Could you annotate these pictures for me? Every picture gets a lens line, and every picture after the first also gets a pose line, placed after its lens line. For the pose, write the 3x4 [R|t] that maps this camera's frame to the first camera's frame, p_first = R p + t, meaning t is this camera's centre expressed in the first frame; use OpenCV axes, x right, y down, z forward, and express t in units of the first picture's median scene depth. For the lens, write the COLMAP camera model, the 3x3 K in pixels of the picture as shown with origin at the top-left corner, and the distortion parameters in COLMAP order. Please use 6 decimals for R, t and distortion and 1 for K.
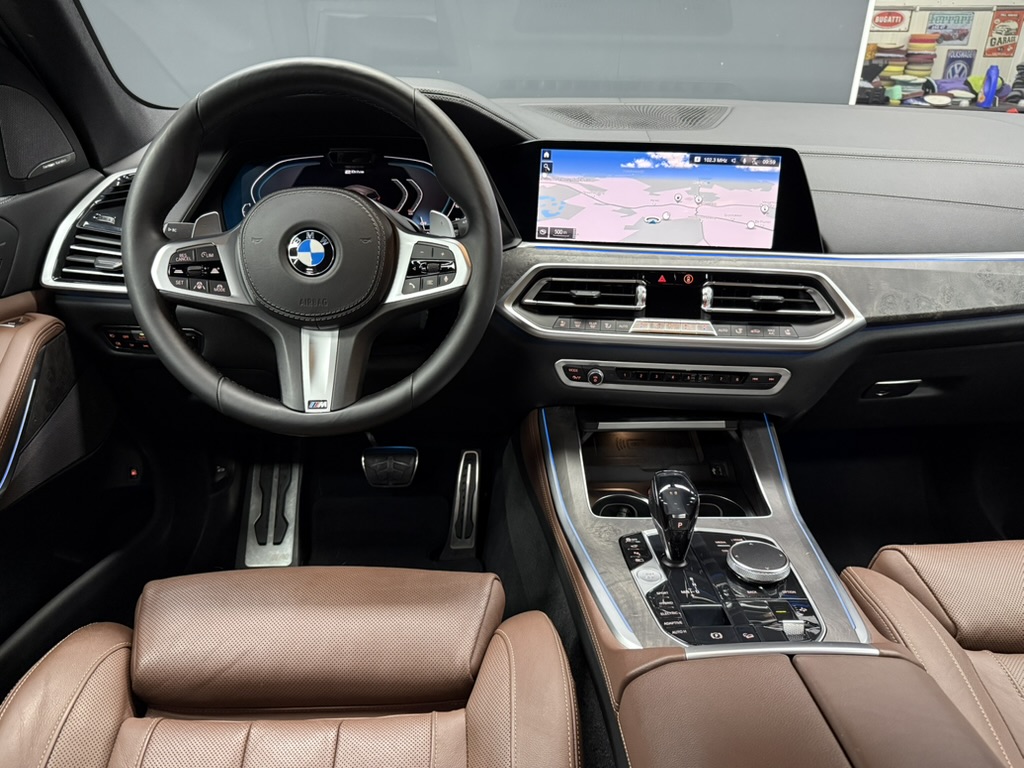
lens RADIAL K [[660.5, 0, 511.4], [0, 660.5, 385.6], [0, 0, 1]] dist [-0.021789, -0.008505]
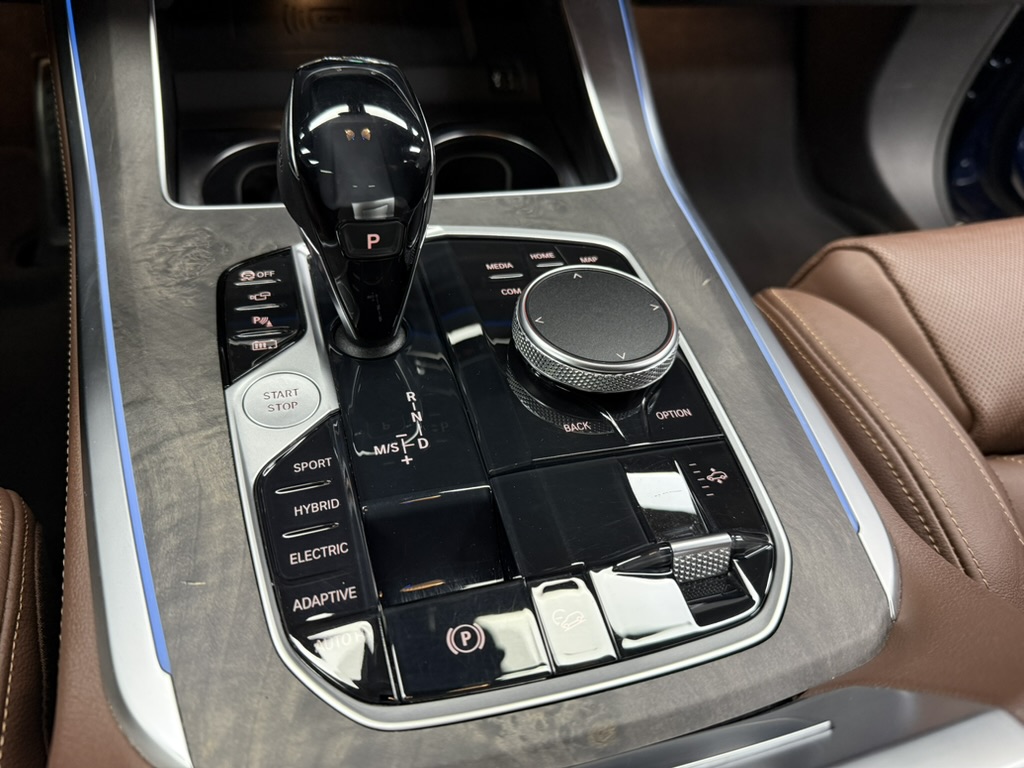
lens RADIAL K [[660.5, 0, 513.1], [0, 660.5, 379.8], [0, 0, 1]] dist [-0.021789, -0.008505]
pose [[0.958894, -0.124889, 0.254804, 0.223722], [-0.018633, 0.868293, 0.495702, 0.107701], [-0.283152, -0.480073, 0.830274, 0.656871]]
